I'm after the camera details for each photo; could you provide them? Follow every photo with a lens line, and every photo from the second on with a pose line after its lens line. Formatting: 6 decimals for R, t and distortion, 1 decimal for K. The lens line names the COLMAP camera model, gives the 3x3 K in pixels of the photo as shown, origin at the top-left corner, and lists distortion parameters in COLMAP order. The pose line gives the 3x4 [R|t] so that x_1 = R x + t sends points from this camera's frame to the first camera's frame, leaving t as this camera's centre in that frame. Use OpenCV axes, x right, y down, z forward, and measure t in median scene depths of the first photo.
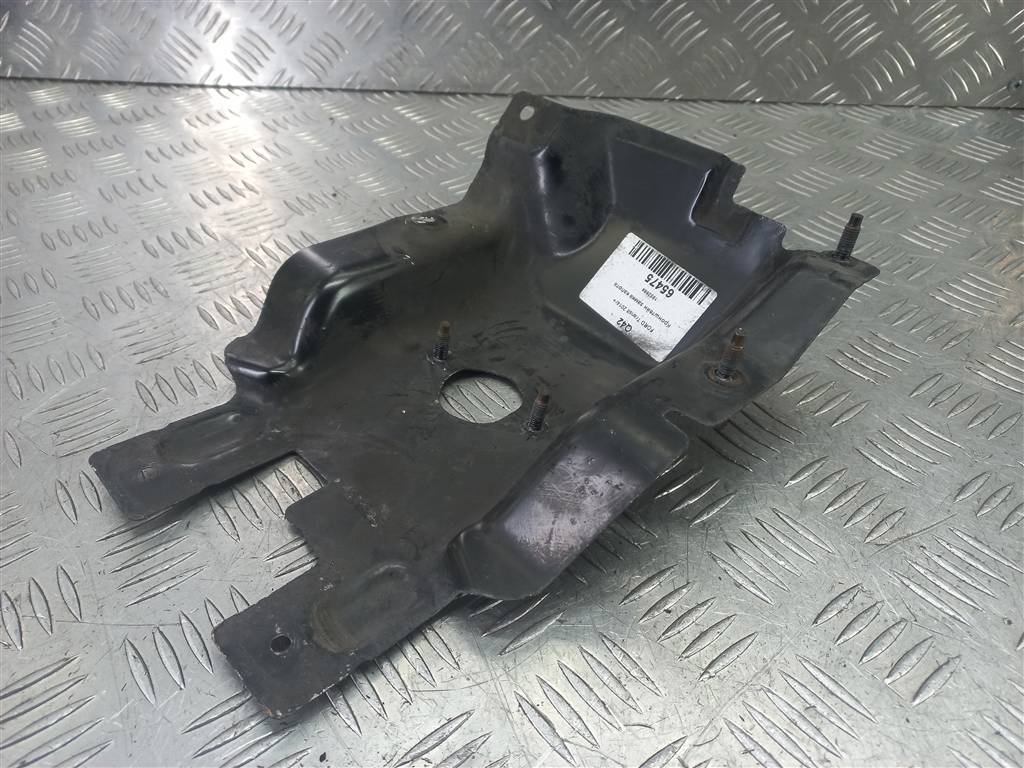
lens RADIAL K [[751.1, 0, 512.0], [0, 751.1, 384.0], [0, 0, 1]] dist [-0.018830, 0.042022]
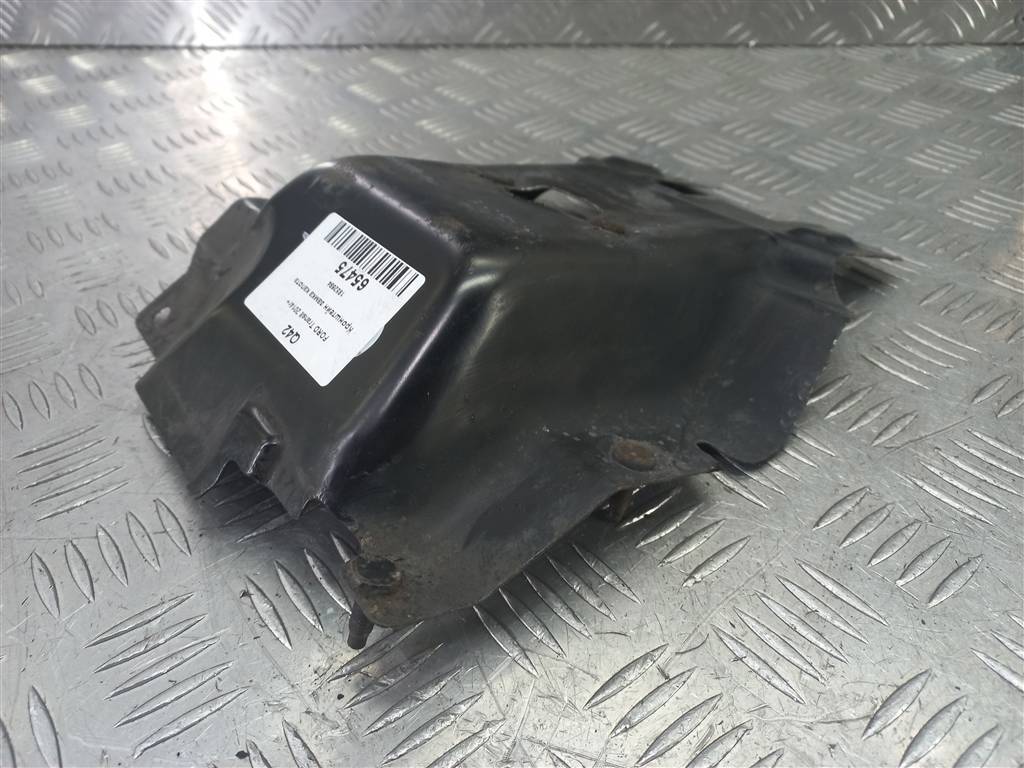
lens RADIAL K [[762.4, 0, 512.0], [0, 762.4, 384.0], [0, 0, 1]] dist [-0.039509, 0.055247]
pose [[0.999815, -0.015874, -0.010860, 0.045819], [0.015593, 0.999554, -0.025472, 0.127384], [0.011259, 0.025298, 0.999617, 0.080471]]
